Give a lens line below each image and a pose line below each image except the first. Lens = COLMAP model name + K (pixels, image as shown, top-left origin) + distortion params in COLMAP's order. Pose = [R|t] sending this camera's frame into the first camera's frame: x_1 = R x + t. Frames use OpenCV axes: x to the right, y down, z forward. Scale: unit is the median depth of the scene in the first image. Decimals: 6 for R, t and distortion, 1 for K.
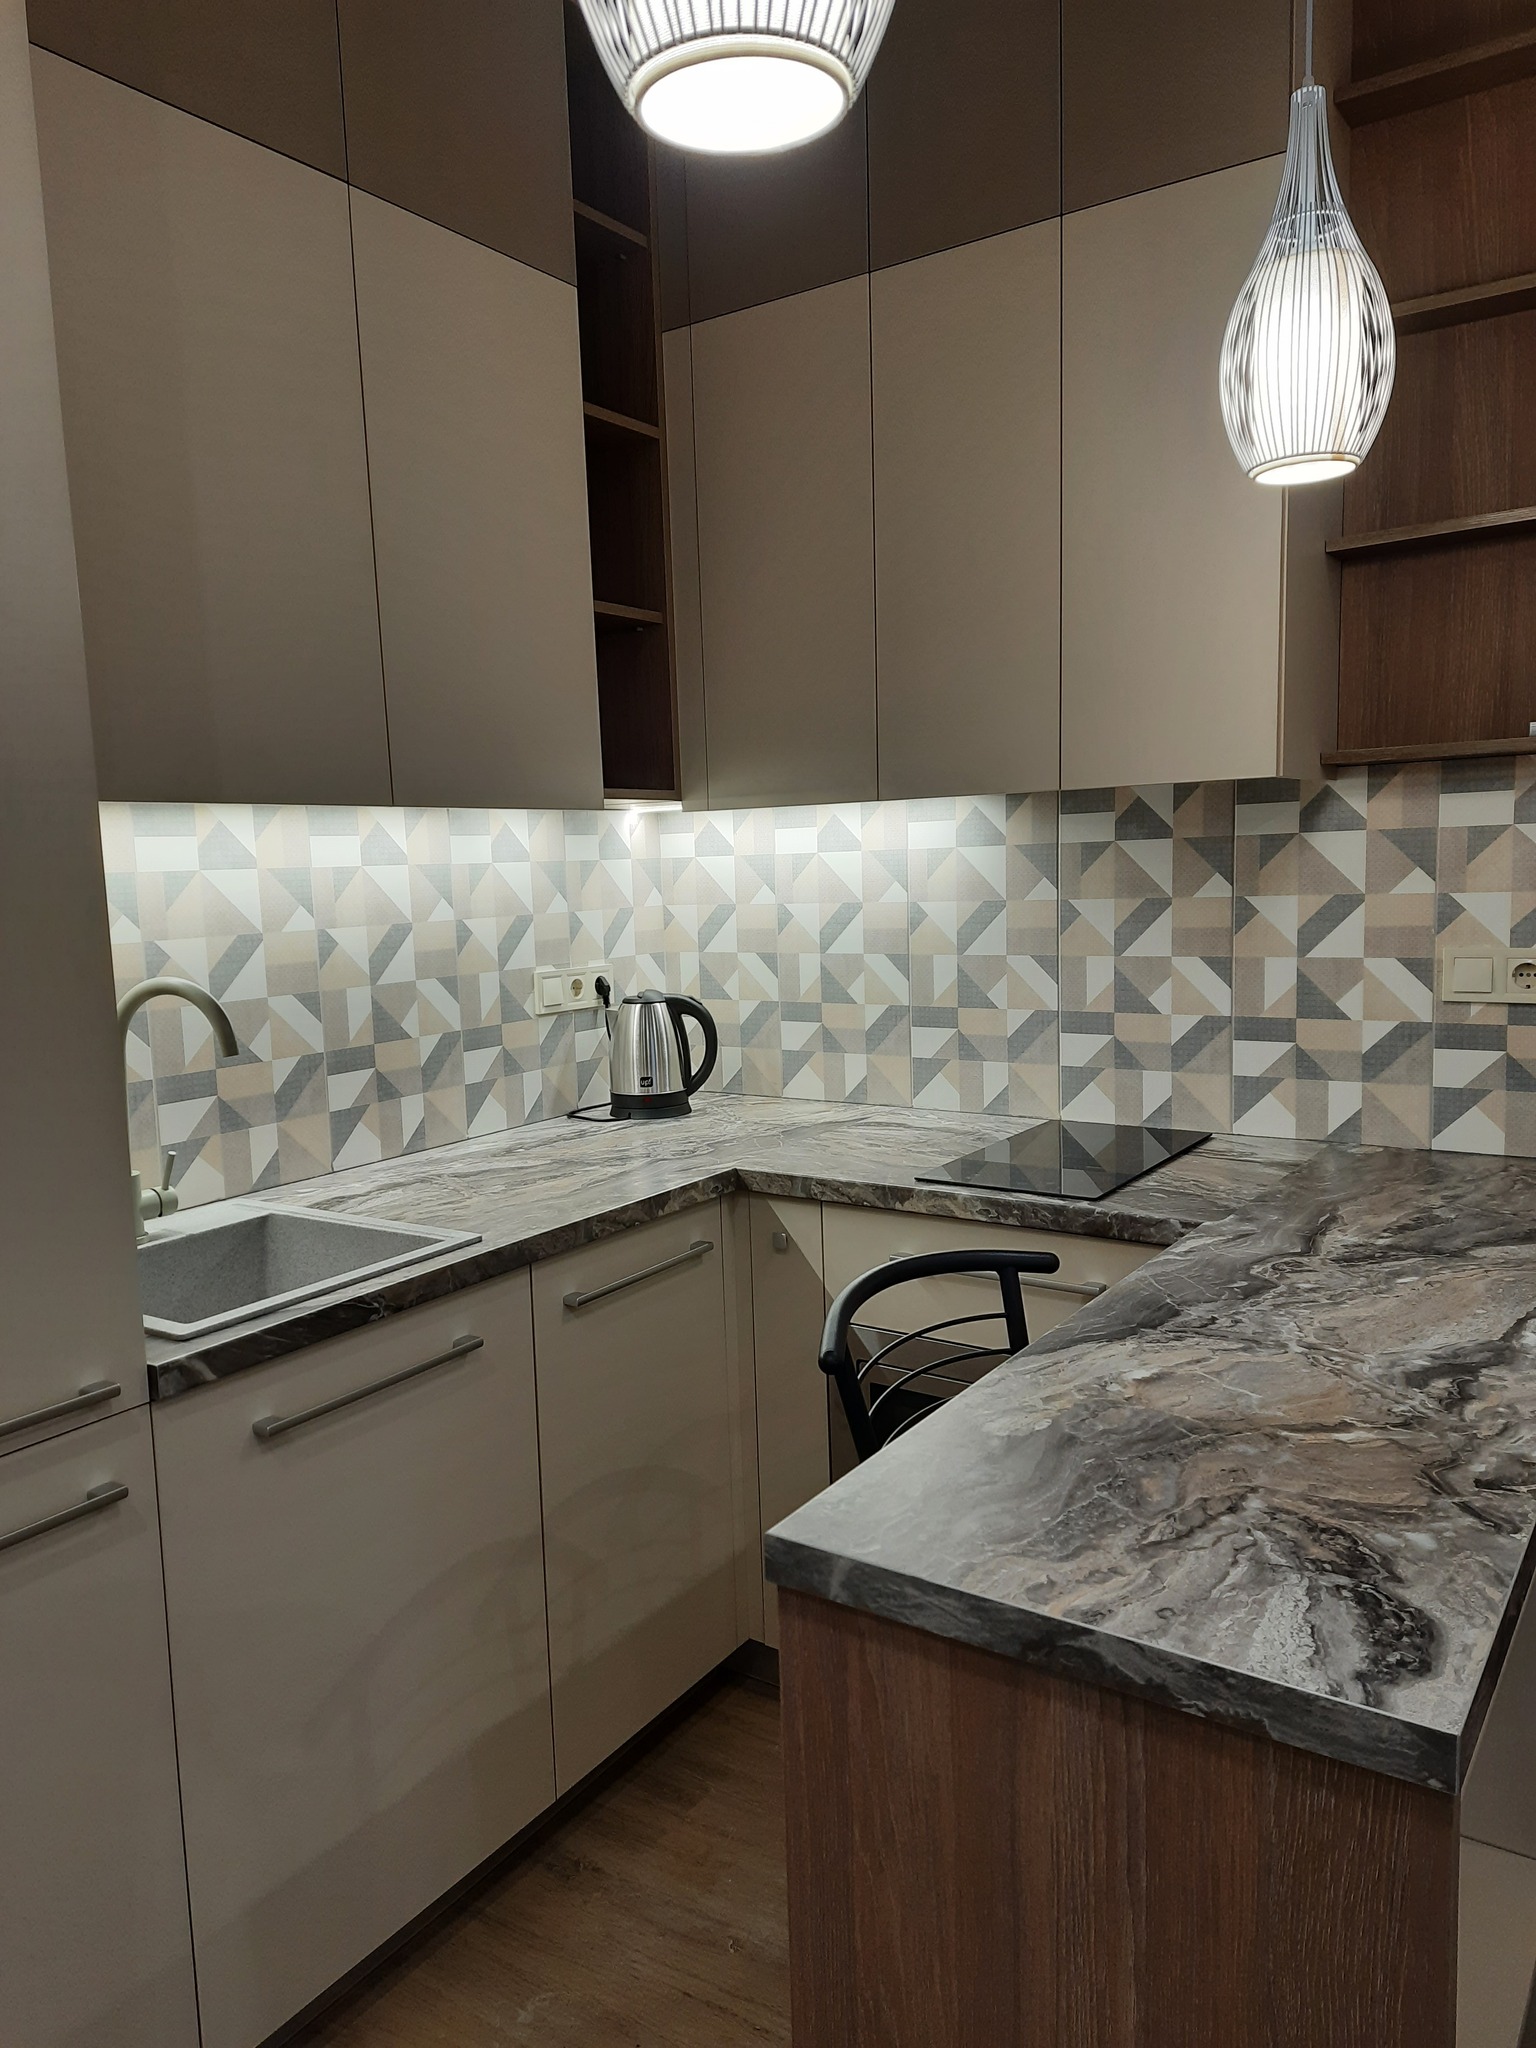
lens RADIAL K [[1455.6, 0, 763.9], [0, 1455.6, 1035.3], [0, 0, 1]] dist [0.110750, -0.109300]
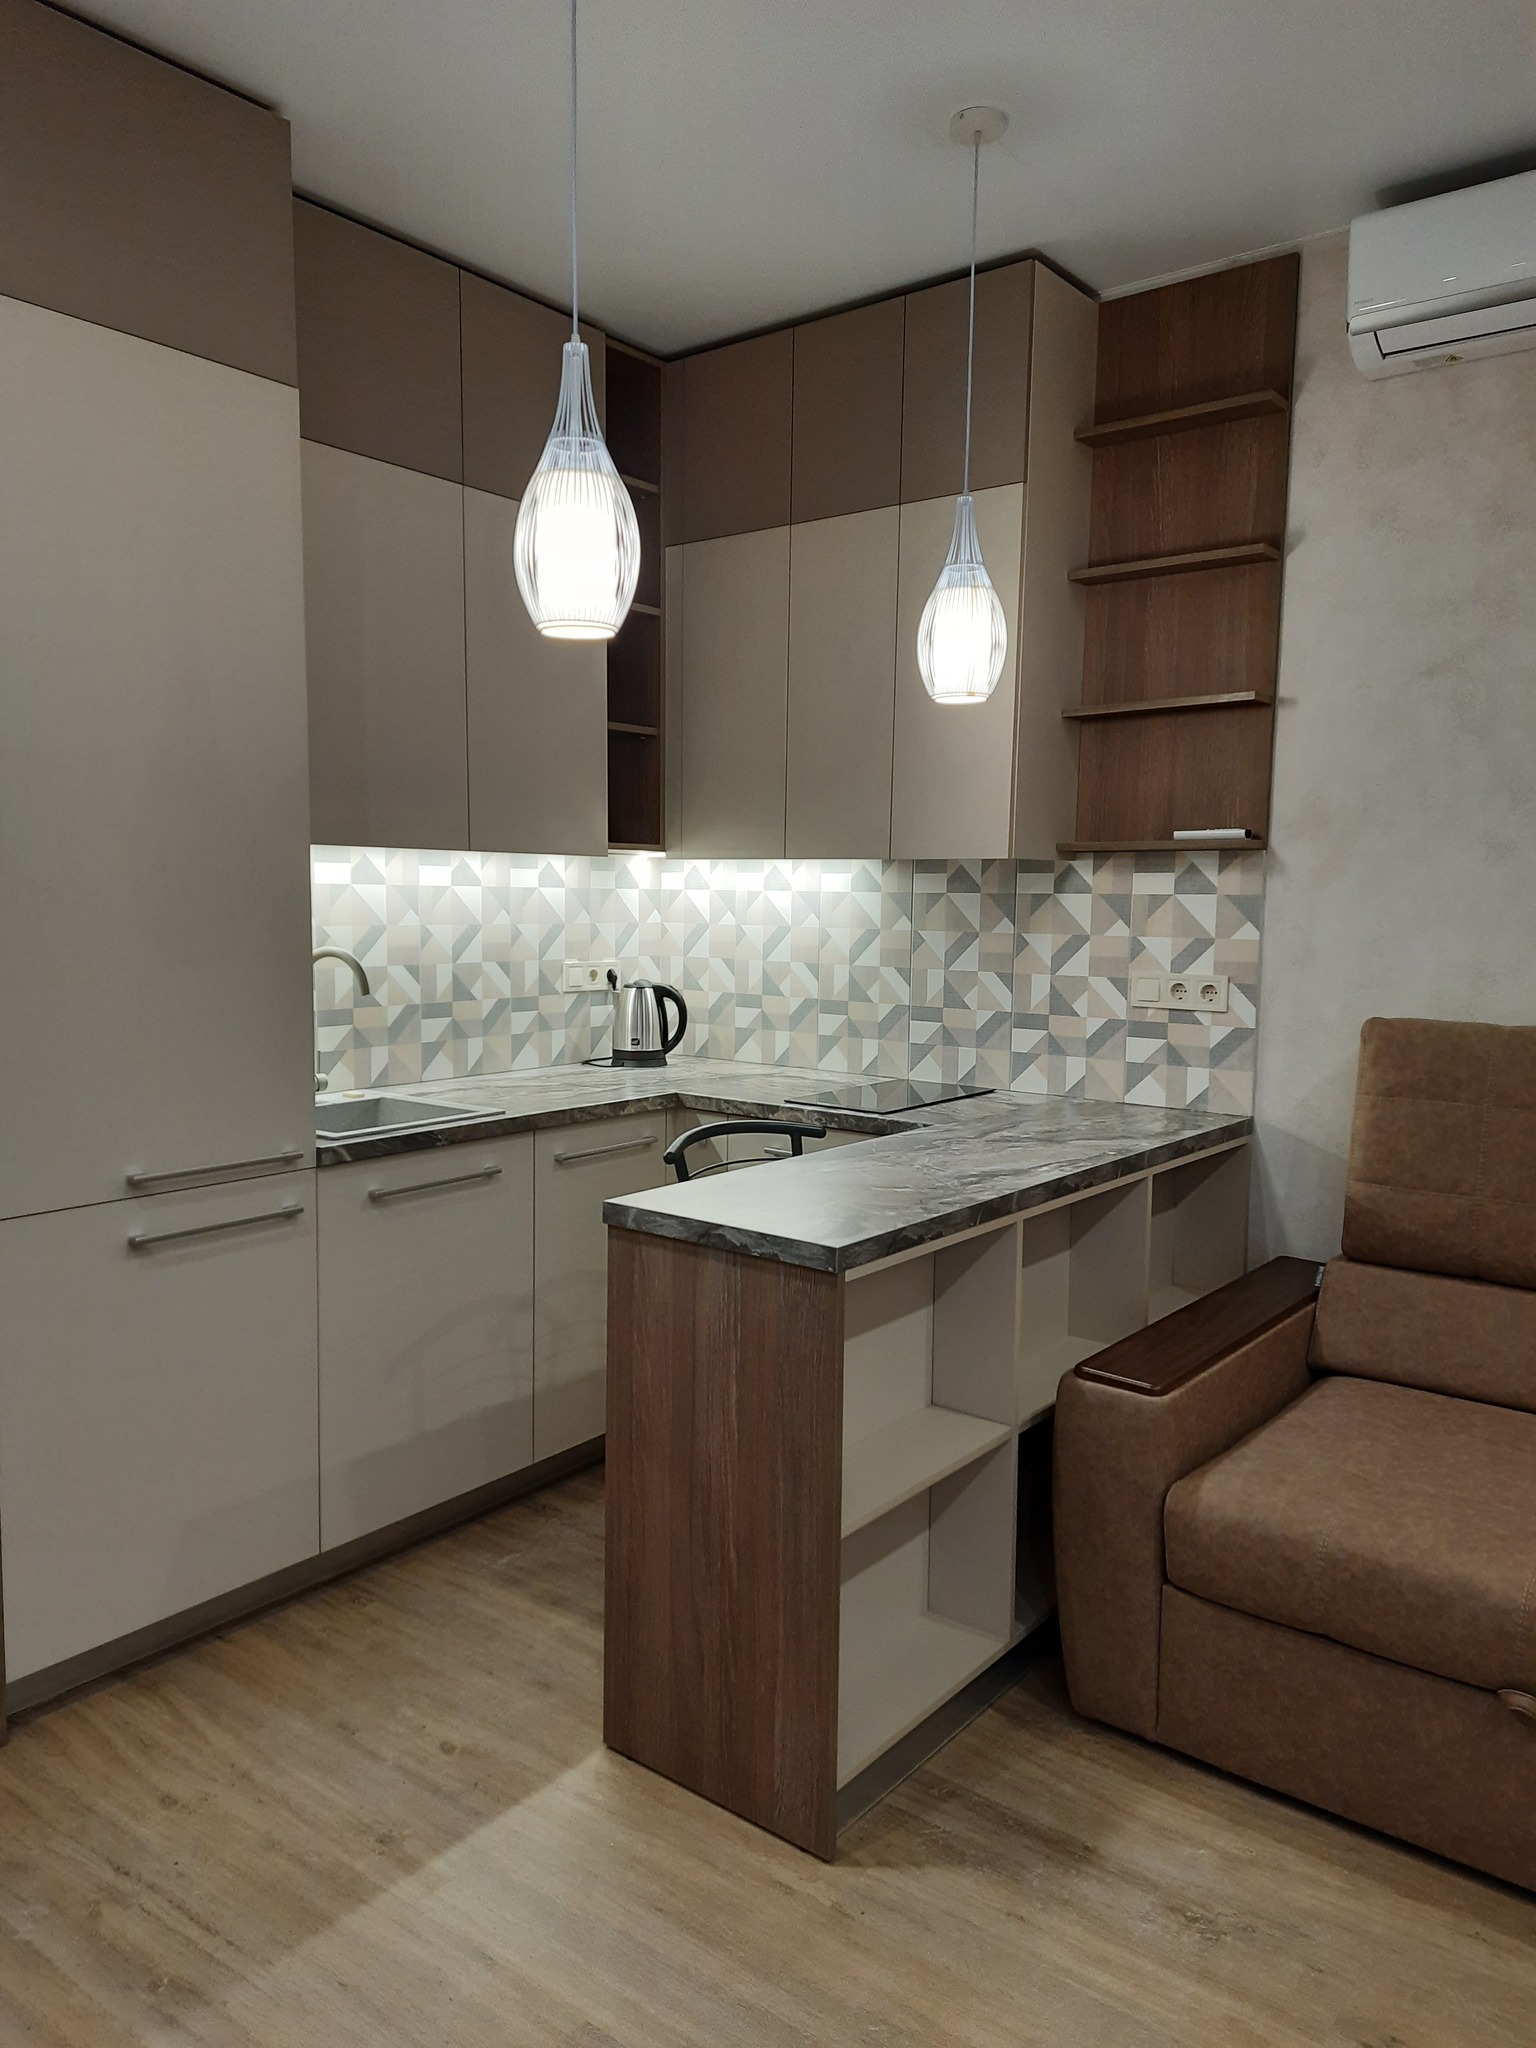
lens RADIAL K [[1455.6, 0, 763.4], [0, 1455.6, 1029.1], [0, 0, 1]] dist [0.110750, -0.109300]
pose [[0.996410, 0.052914, -0.066092, 0.171270], [-0.054623, 0.998211, -0.024314, 0.057510], [0.064687, 0.027837, 0.997517, -0.536451]]
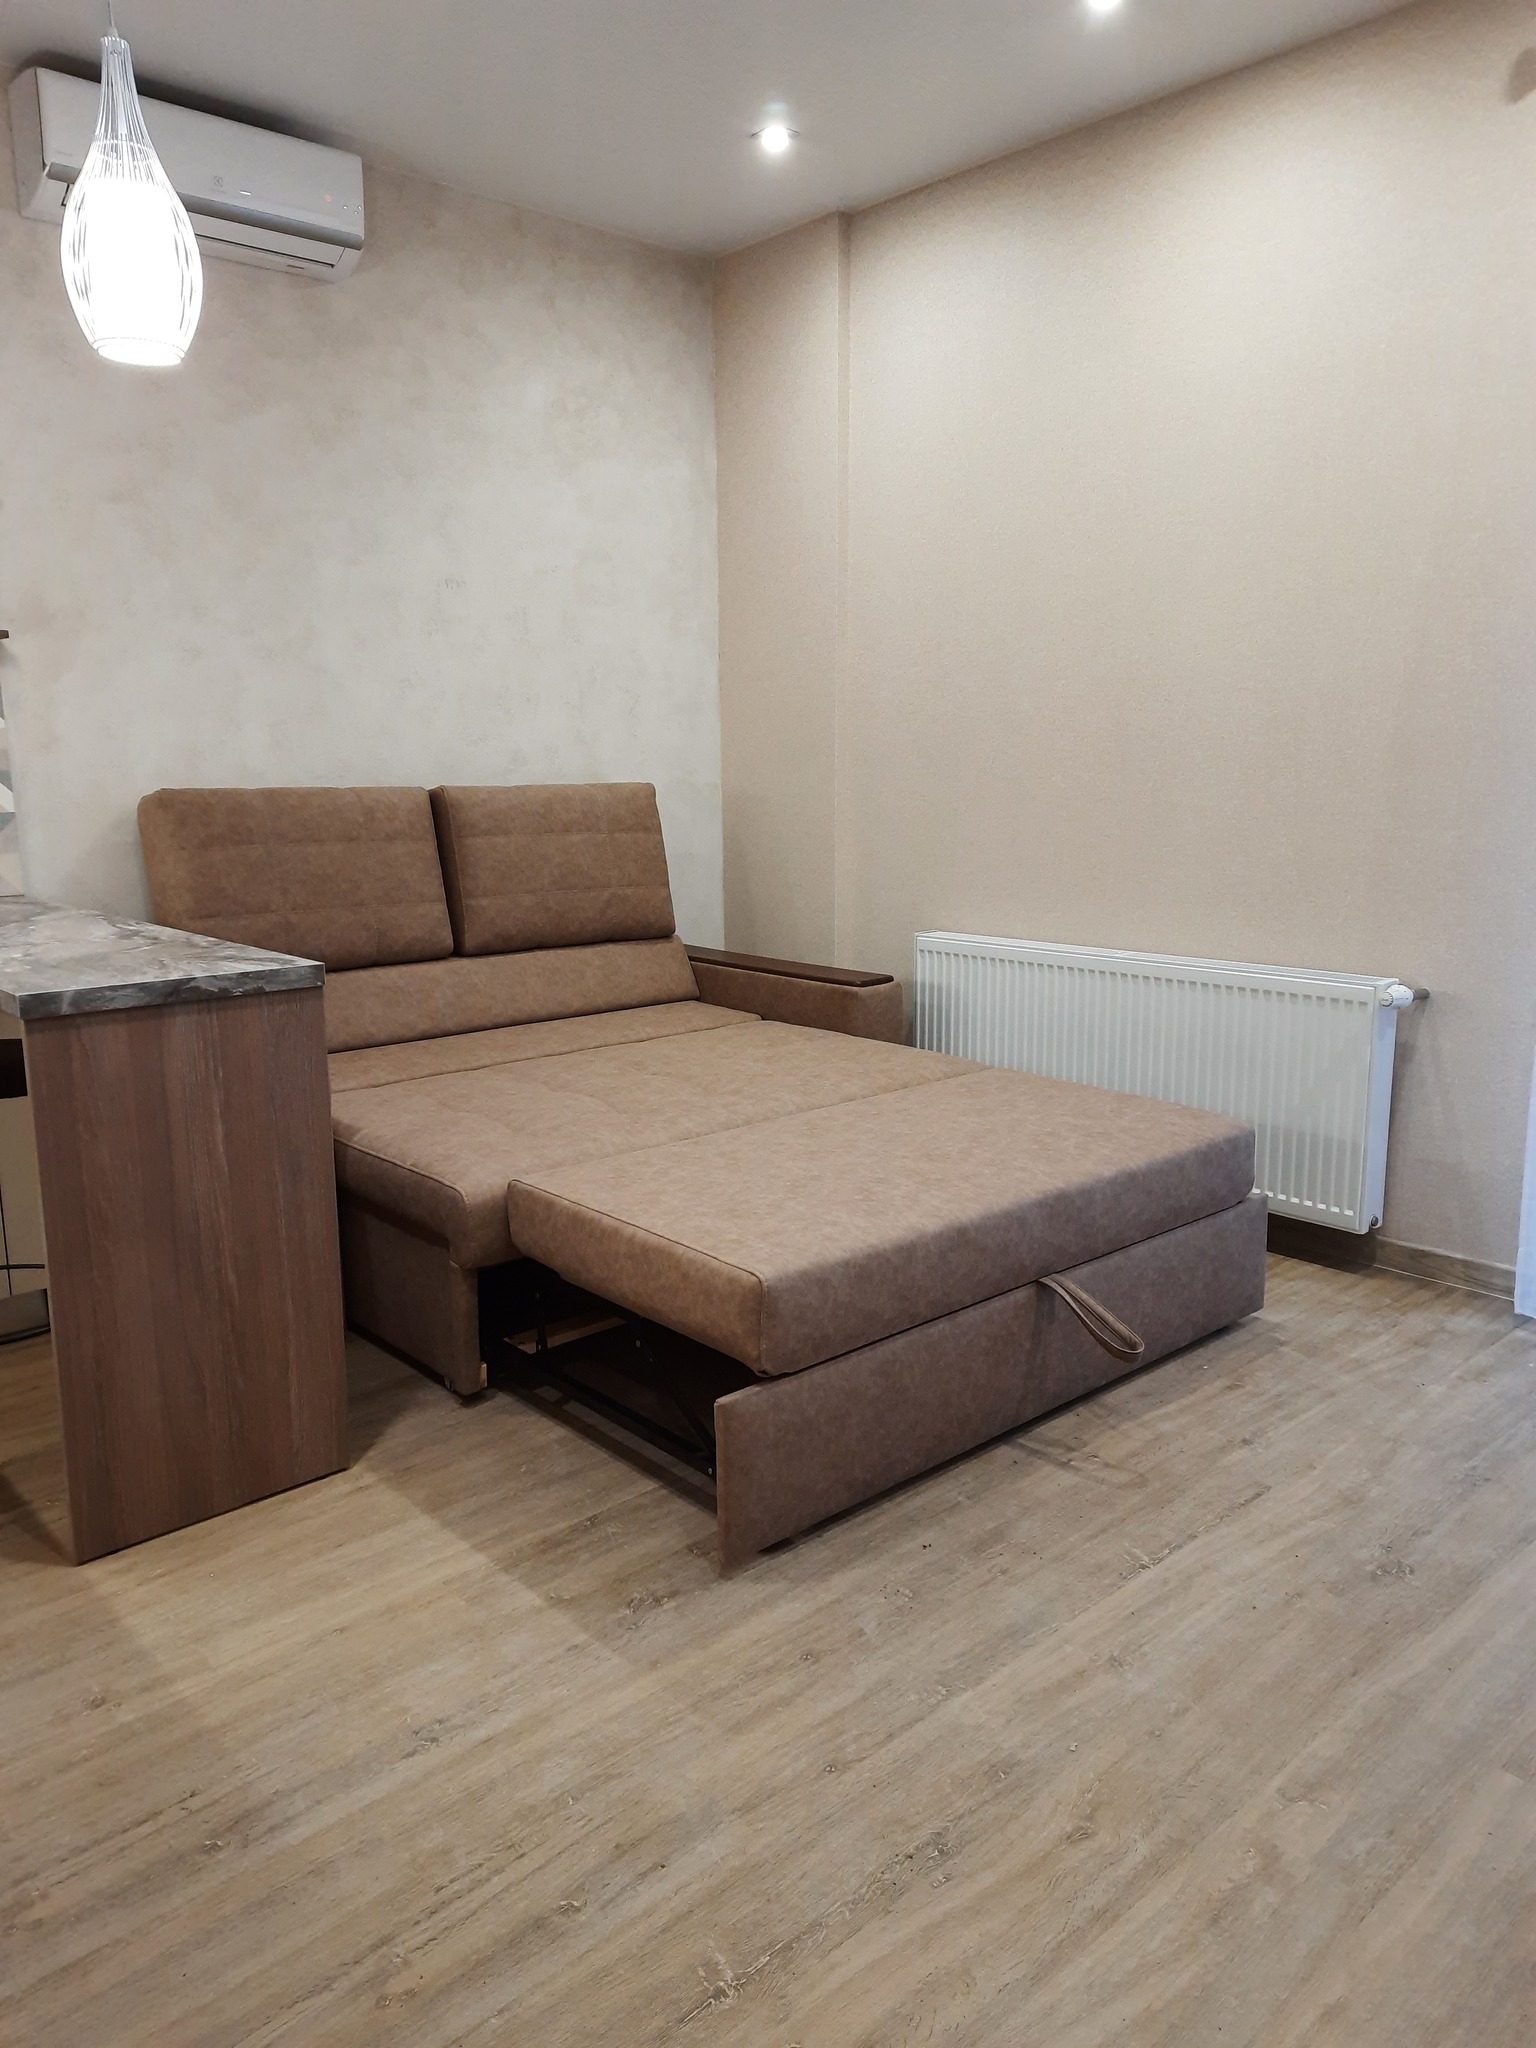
lens RADIAL K [[1455.6, 0, 749.7], [0, 1455.6, 1032.2], [0, 0, 1]] dist [0.110750, -0.109300]
pose [[0.245887, -0.152045, 0.957299, -0.774618], [0.121682, 0.984650, 0.125134, 0.119976], [-0.961630, 0.085717, 0.260614, -0.209569]]
